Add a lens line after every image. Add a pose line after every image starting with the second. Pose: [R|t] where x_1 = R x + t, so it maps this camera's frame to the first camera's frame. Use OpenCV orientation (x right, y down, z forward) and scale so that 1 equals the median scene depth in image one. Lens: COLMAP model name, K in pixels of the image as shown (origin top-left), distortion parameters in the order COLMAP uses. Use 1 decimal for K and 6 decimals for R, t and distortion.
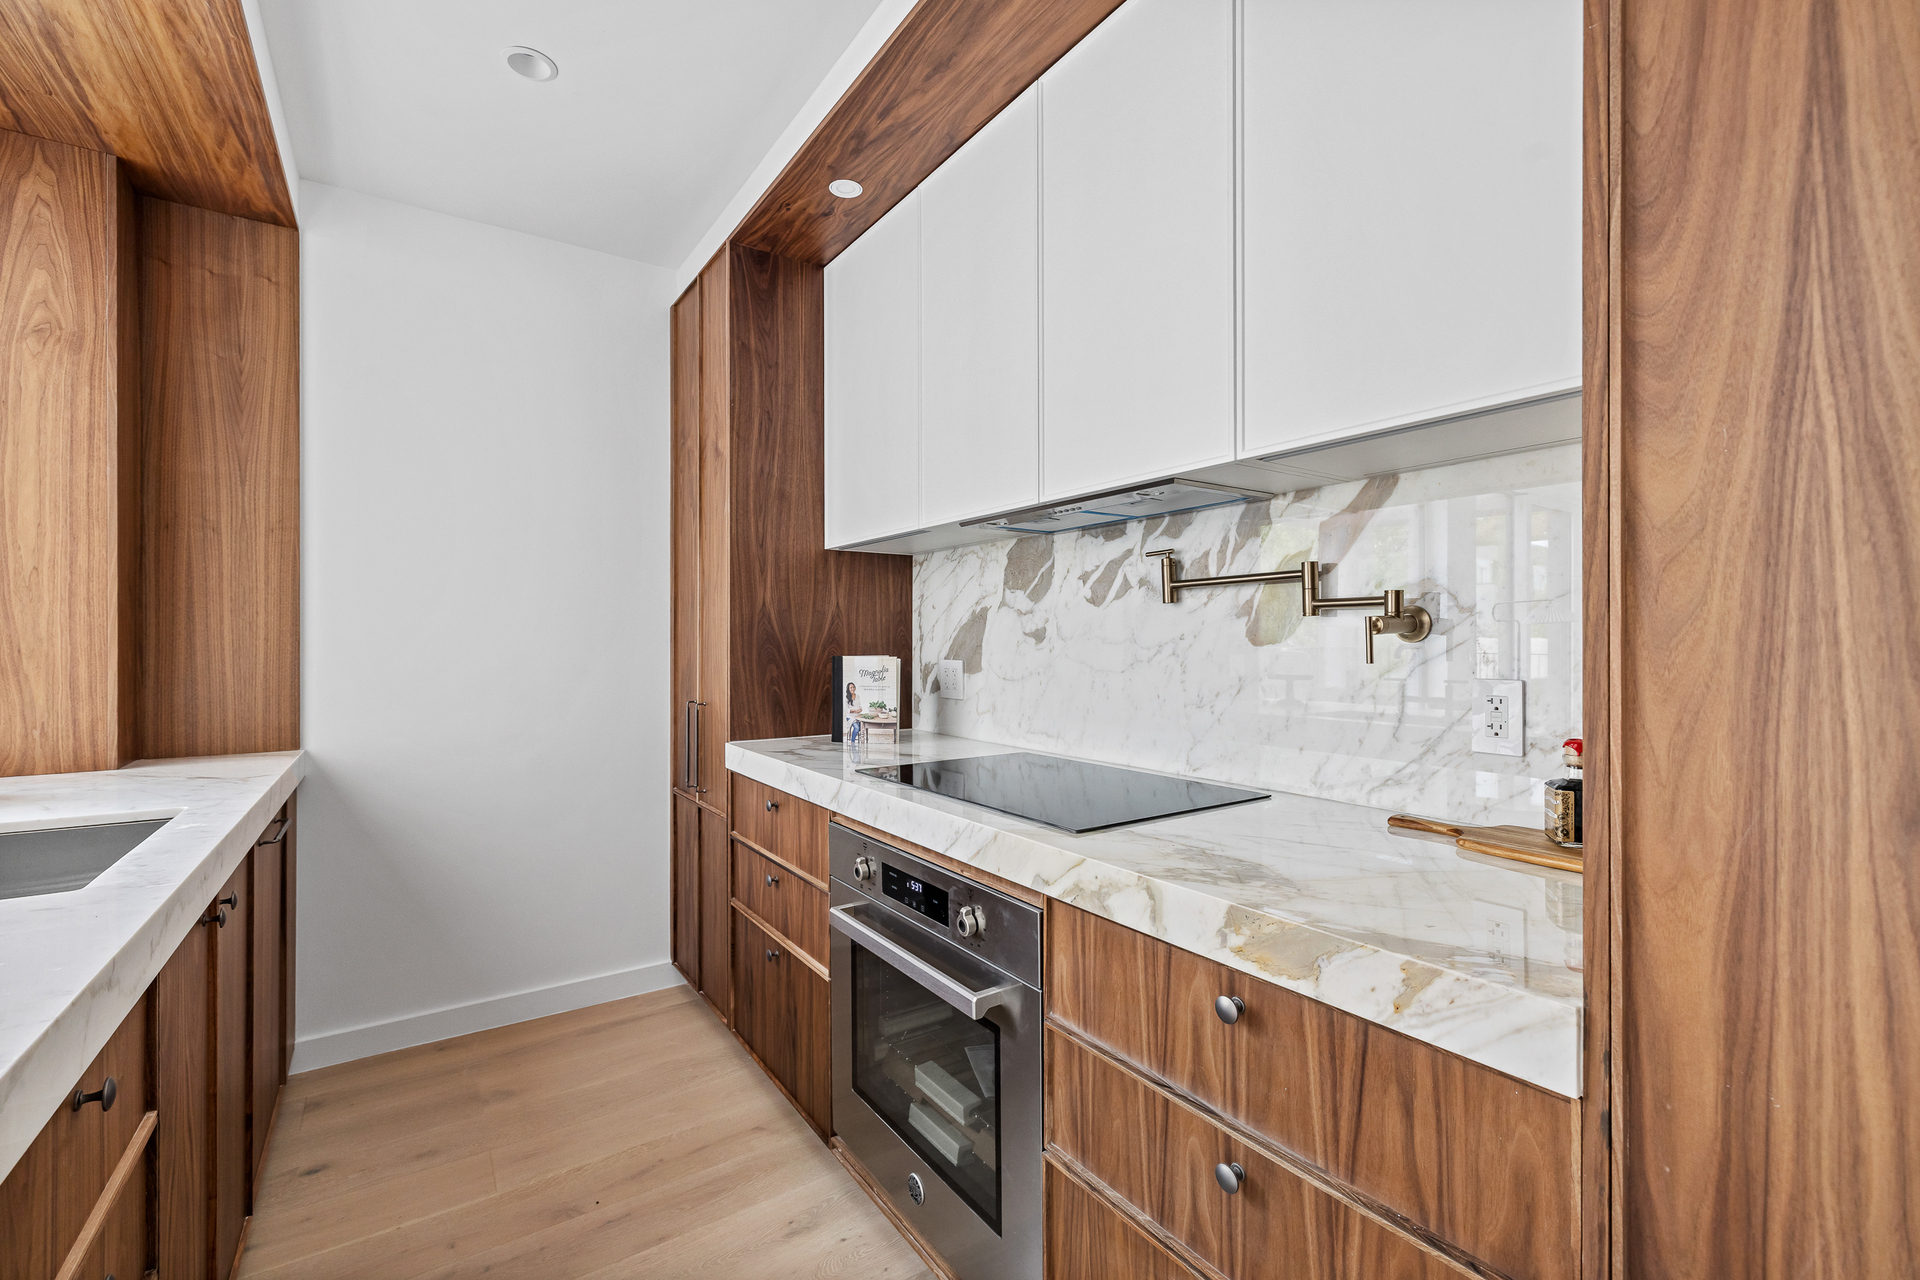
lens RADIAL K [[823.8, 0, 960.1], [0, 823.8, 639.9], [0, 0, 1]] dist [0.004008, 0.000363]
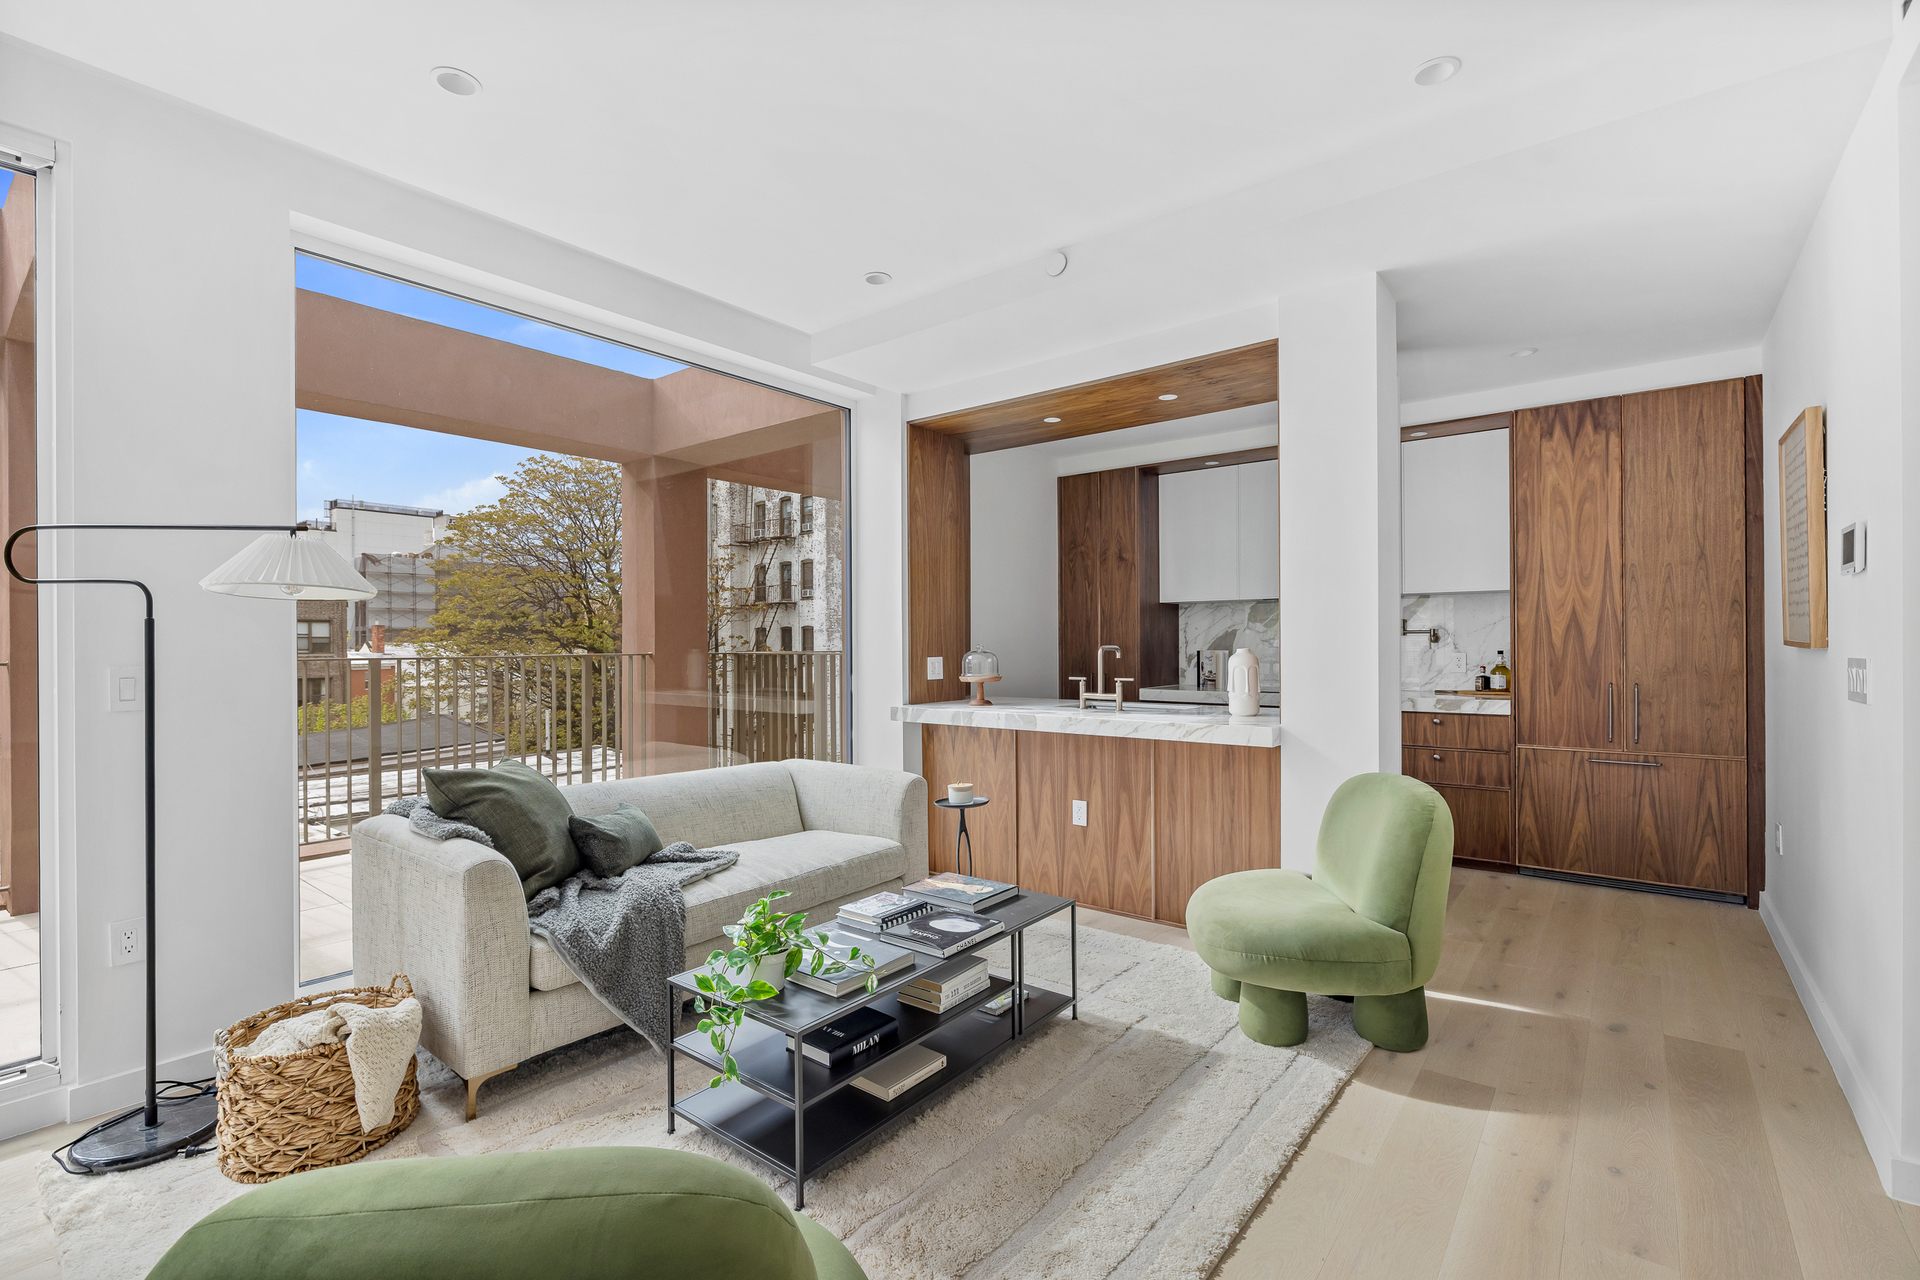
lens RADIAL K [[845.0, 0, 958.8], [0, 845.0, 640.9], [0, 0, 1]] dist [-0.010570, 0.001108]
pose [[0.956176, -0.002890, 0.292779, -1.513100], [0.003722, 0.999990, -0.002283, -0.005159], [-0.292770, 0.003273, 0.956177, -1.148271]]
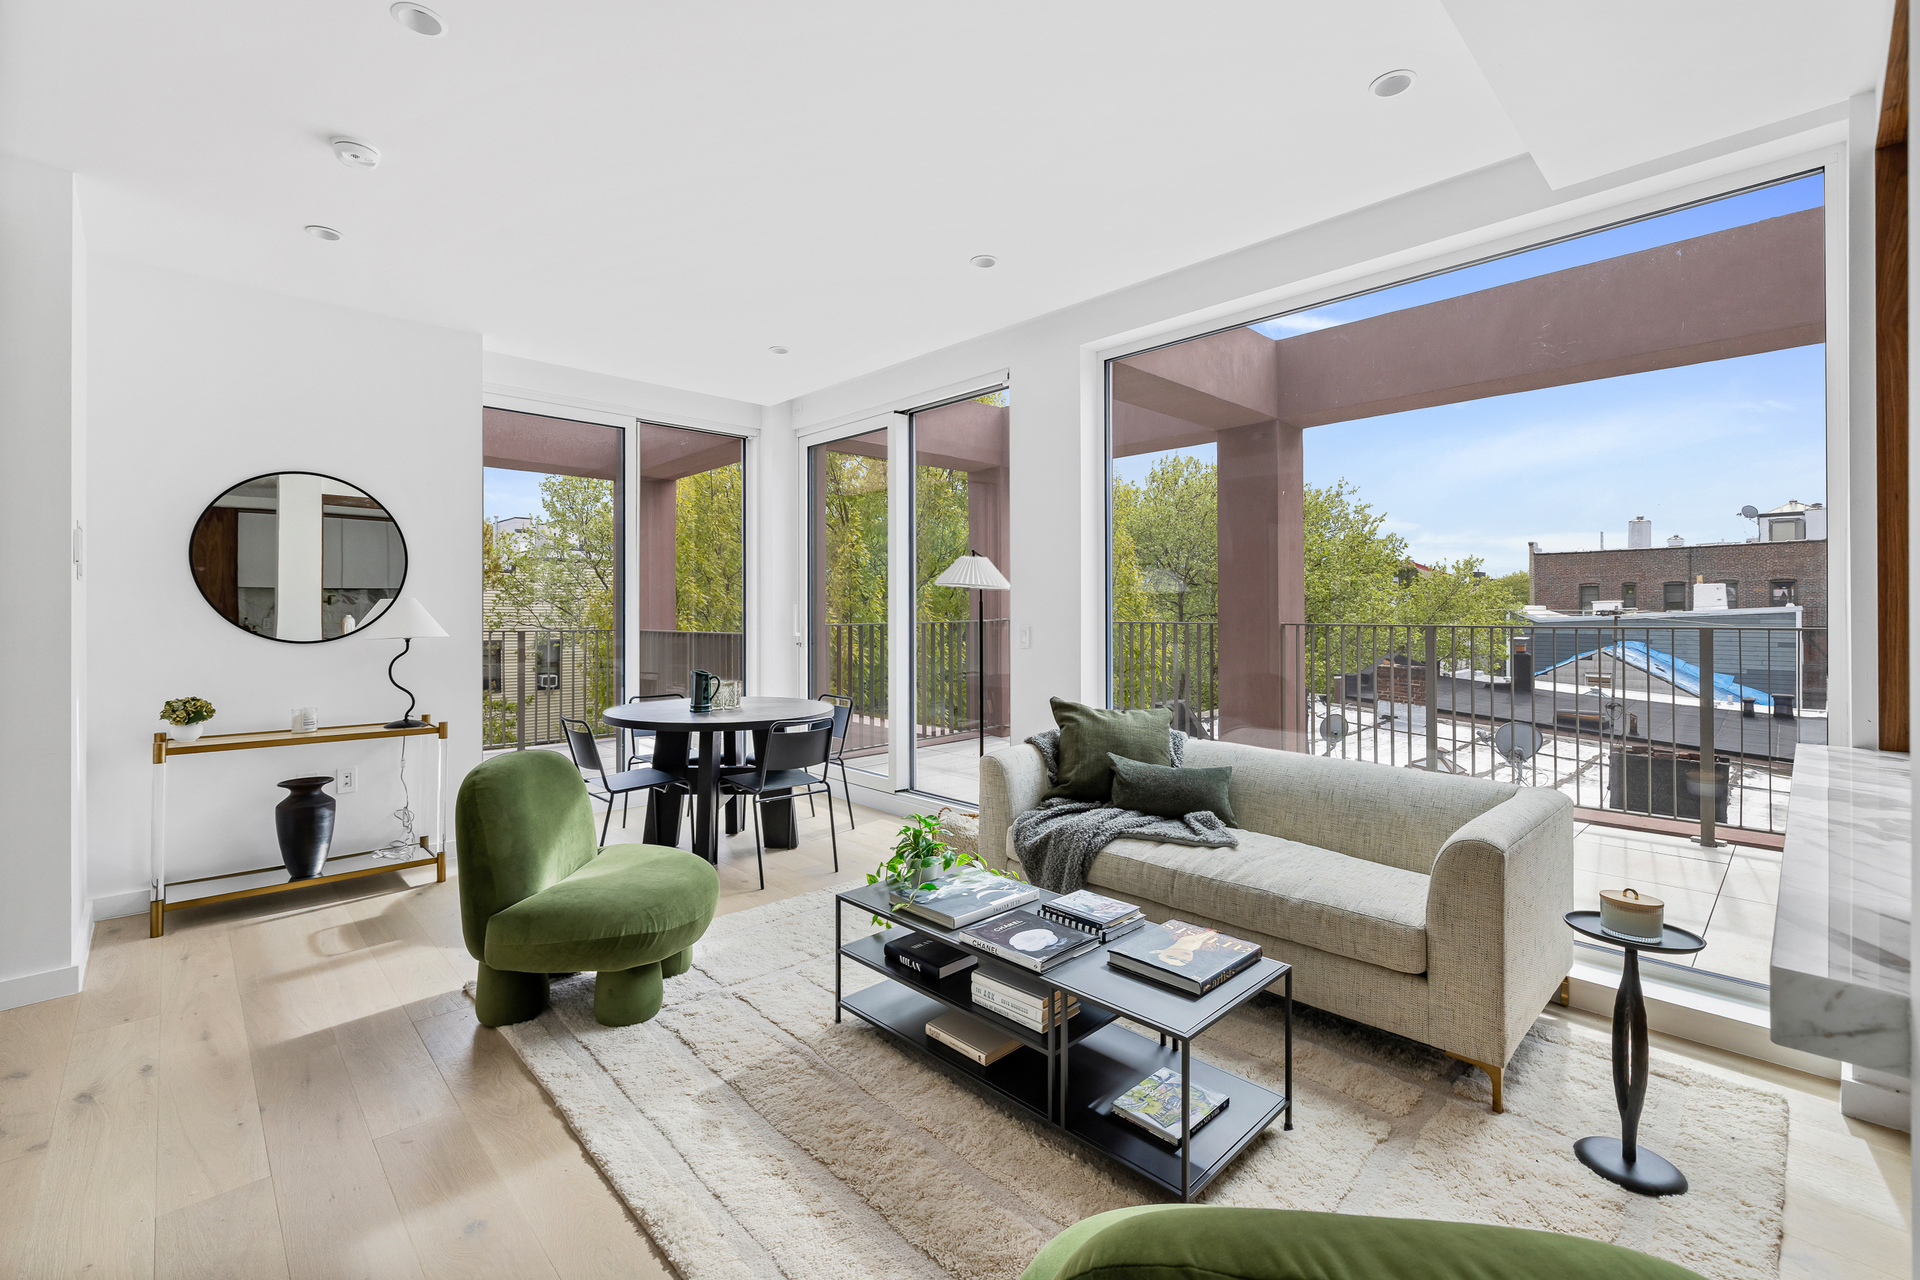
lens RADIAL K [[823.8, 0, 951.7], [0, 823.8, 609.5], [0, 0, 1]] dist [0.004008, 0.000363]
pose [[0.164155, -0.001104, -0.986434, -0.367586], [0.001658, 0.999998, -0.000844, -0.014560], [0.986433, -0.001497, 0.164156, -0.399323]]
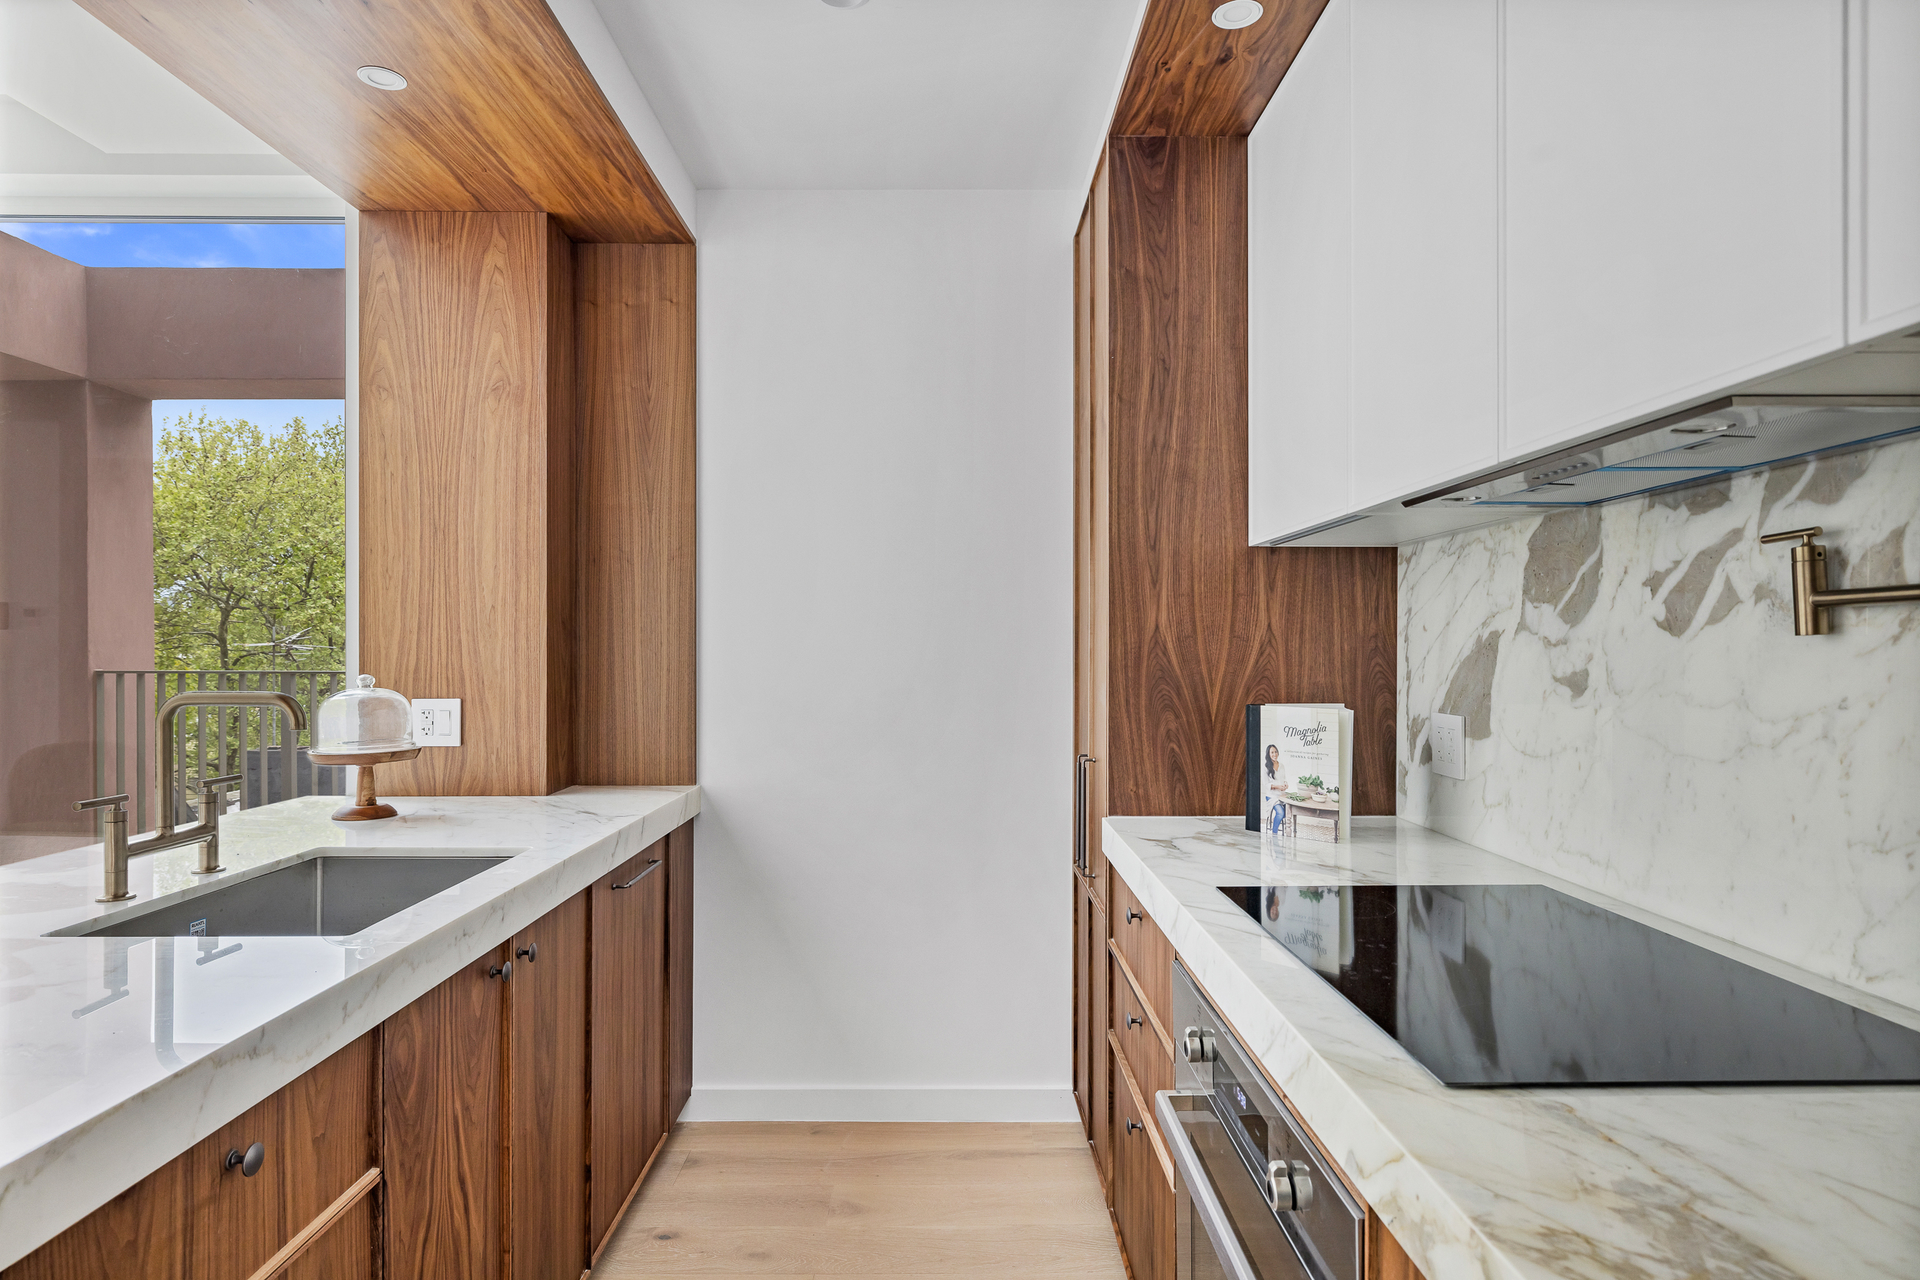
lens RADIAL K [[1072.8, 0, 956.2], [0, 1072.8, 648.1], [0, 0, 1]] dist [0.002354, -0.000372]
pose [[0.830541, 0.002646, -0.556951, 0.153071], [-0.001894, 0.999996, 0.001927, -0.030651], [0.556954, -0.000546, 0.830543, 0.139493]]
